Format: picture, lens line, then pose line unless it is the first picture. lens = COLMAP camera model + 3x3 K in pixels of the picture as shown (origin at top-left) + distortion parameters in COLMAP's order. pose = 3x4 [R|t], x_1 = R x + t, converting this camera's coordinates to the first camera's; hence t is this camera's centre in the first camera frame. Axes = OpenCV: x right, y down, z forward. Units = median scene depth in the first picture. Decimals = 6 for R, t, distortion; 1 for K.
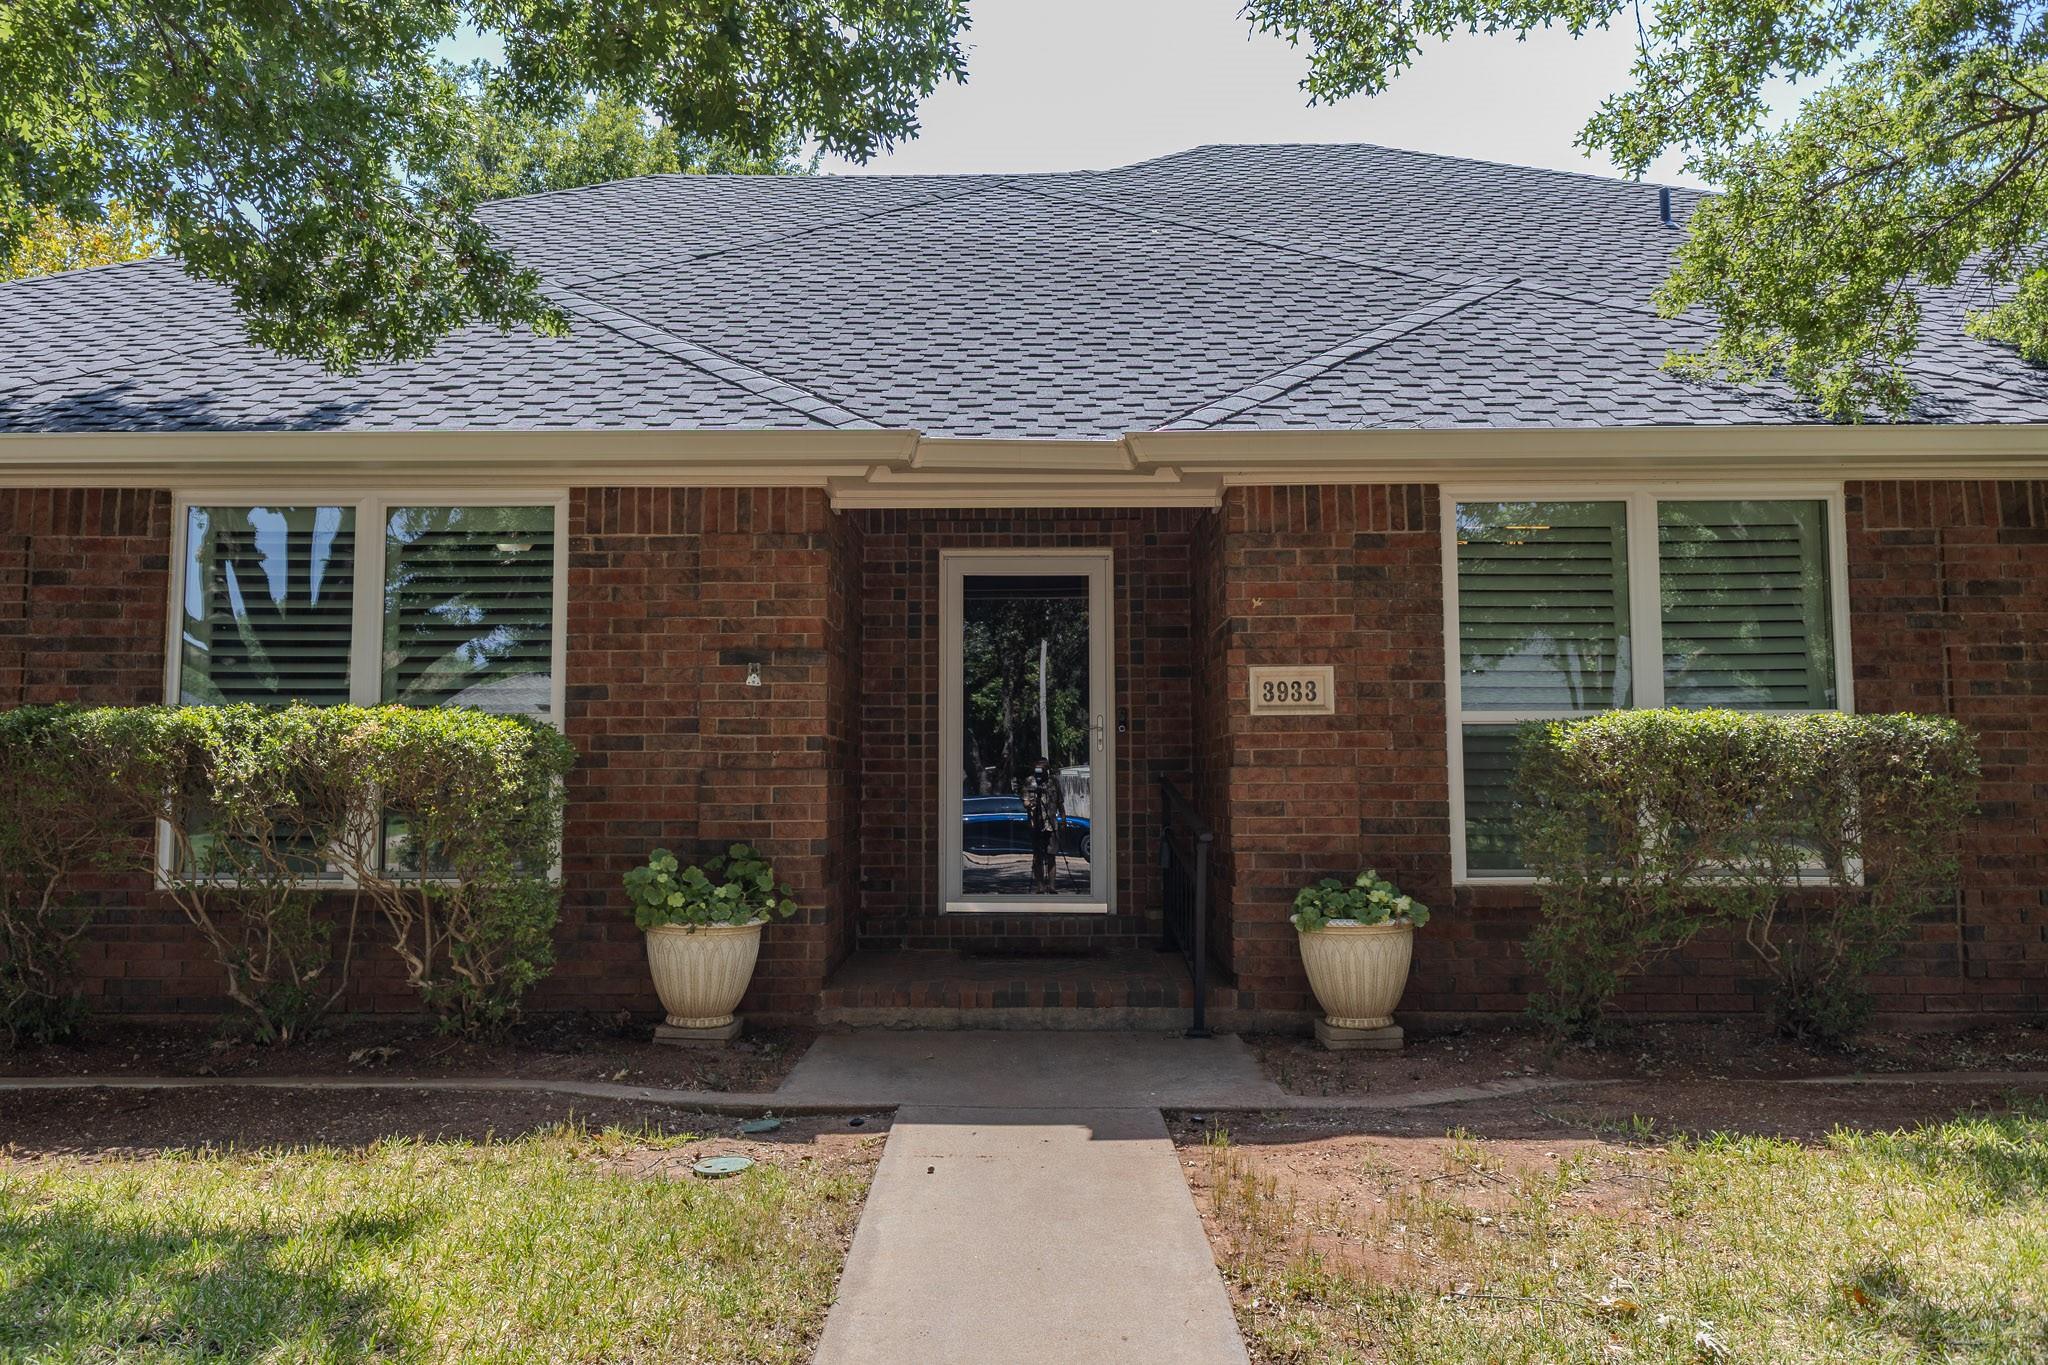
lens RADIAL K [[1402.8, 0, 1024.0], [0, 1402.8, 682.5], [0, 0, 1]] dist [0.003968, 0.000830]
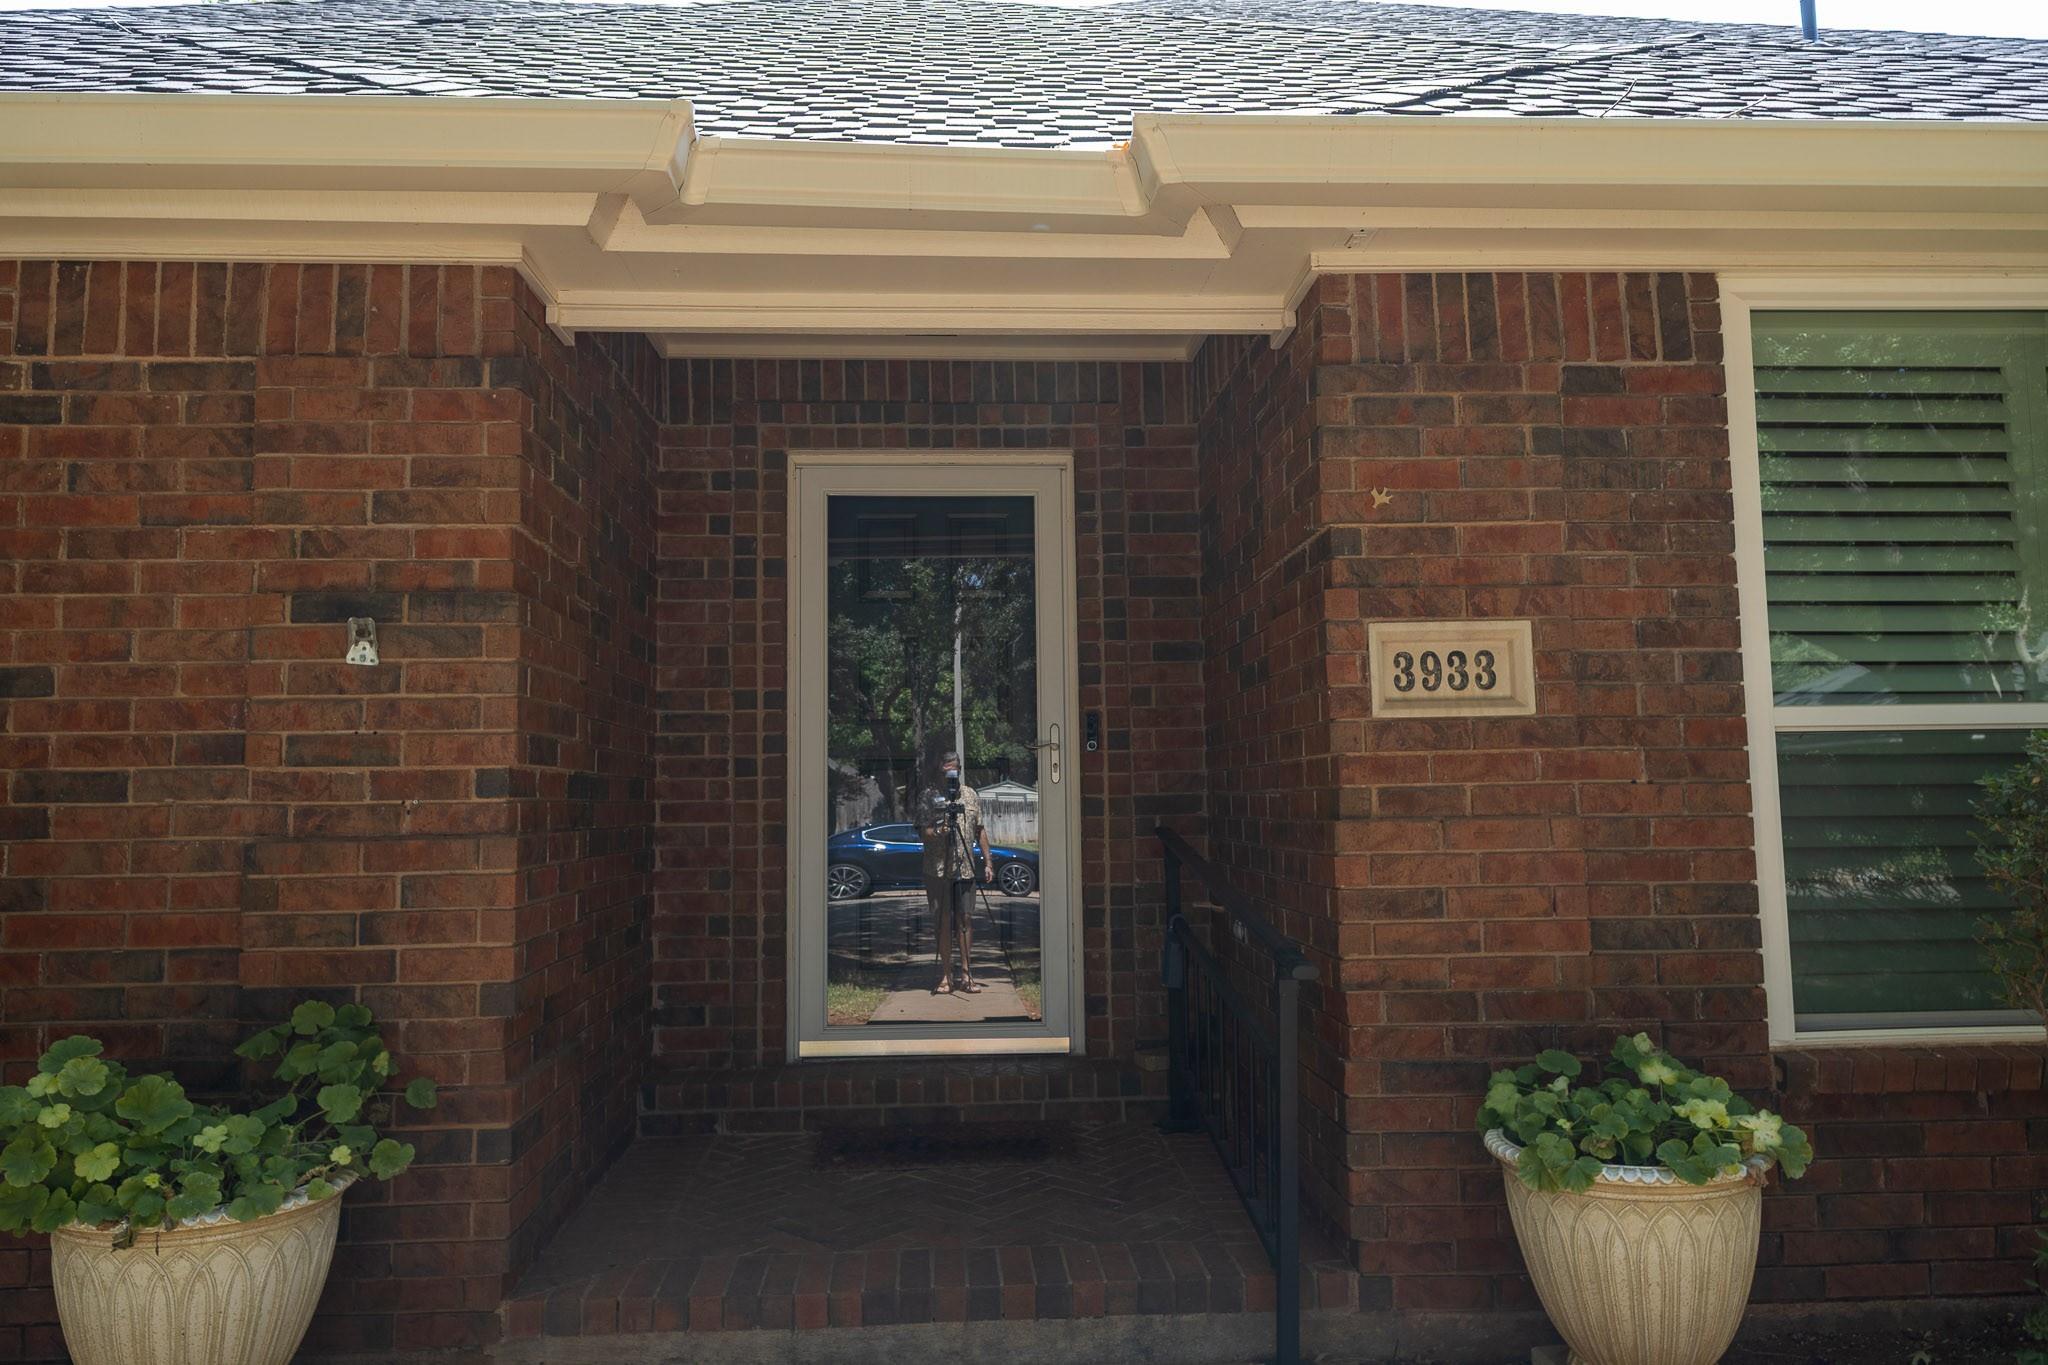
lens RADIAL K [[1402.8, 0, 1024.0], [0, 1402.8, 682.5], [0, 0, 1]] dist [0.003968, 0.000830]
pose [[0.998138, -0.006523, 0.060638, 0.005356], [0.007186, 0.999917, -0.010723, 0.014902], [-0.060563, 0.011139, 0.998102, 0.499176]]
